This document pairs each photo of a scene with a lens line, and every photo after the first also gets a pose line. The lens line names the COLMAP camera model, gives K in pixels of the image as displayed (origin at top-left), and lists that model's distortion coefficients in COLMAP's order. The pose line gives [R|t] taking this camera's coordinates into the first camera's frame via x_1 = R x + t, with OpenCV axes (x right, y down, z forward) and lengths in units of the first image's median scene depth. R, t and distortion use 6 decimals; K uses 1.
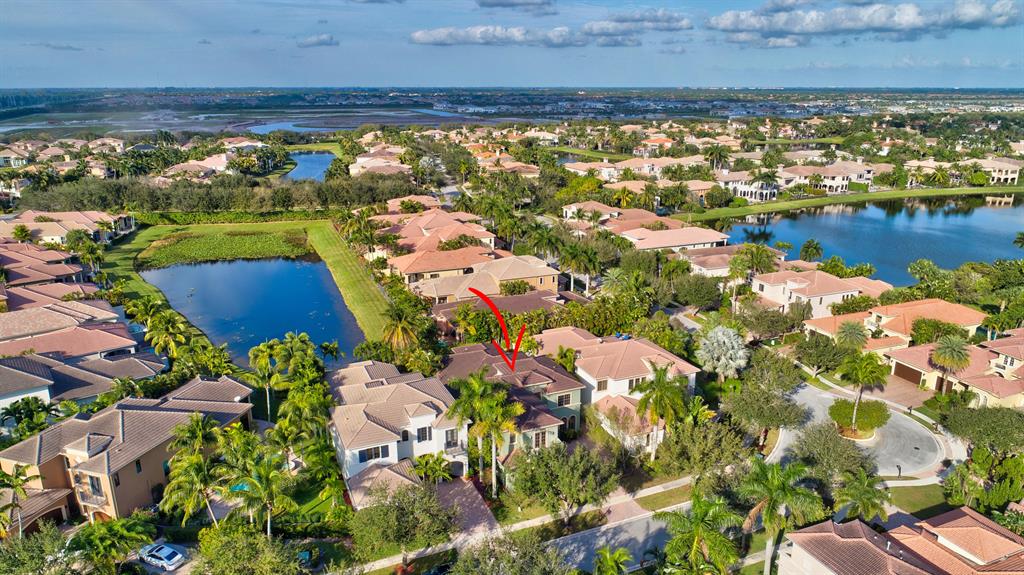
lens RADIAL K [[686.1, 0, 513.5], [0, 686.1, 289.8], [0, 0, 1]] dist [-0.005630, -0.004388]
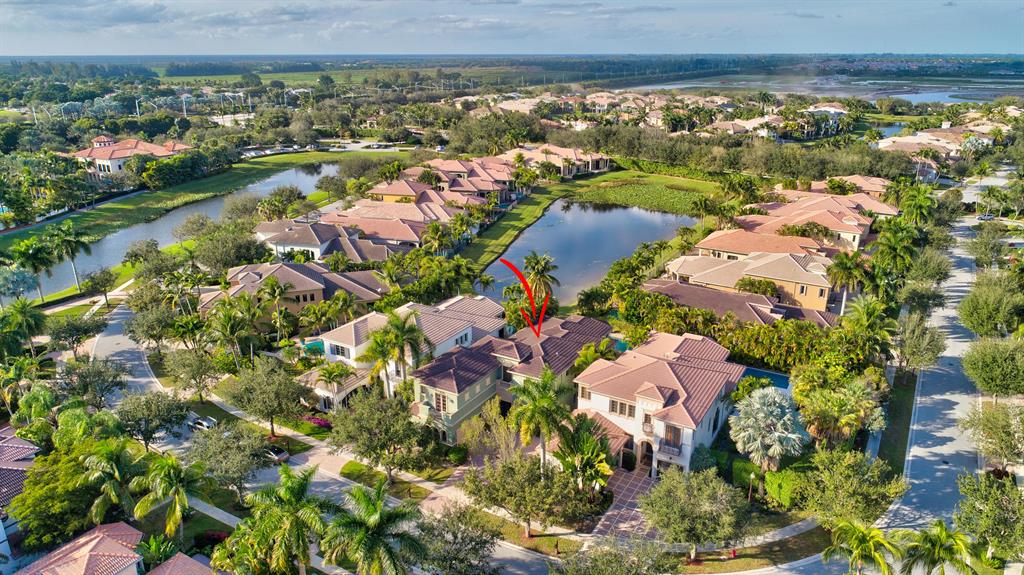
lens RADIAL K [[686.1, 0, 510.9], [0, 686.1, 285.0], [0, 0, 1]] dist [-0.005630, -0.004388]
pose [[0.586158, 0.260311, -0.767240, 0.435796], [-0.230569, 0.961419, 0.150041, -0.057742], [0.776696, 0.088954, 0.623563, 0.258033]]
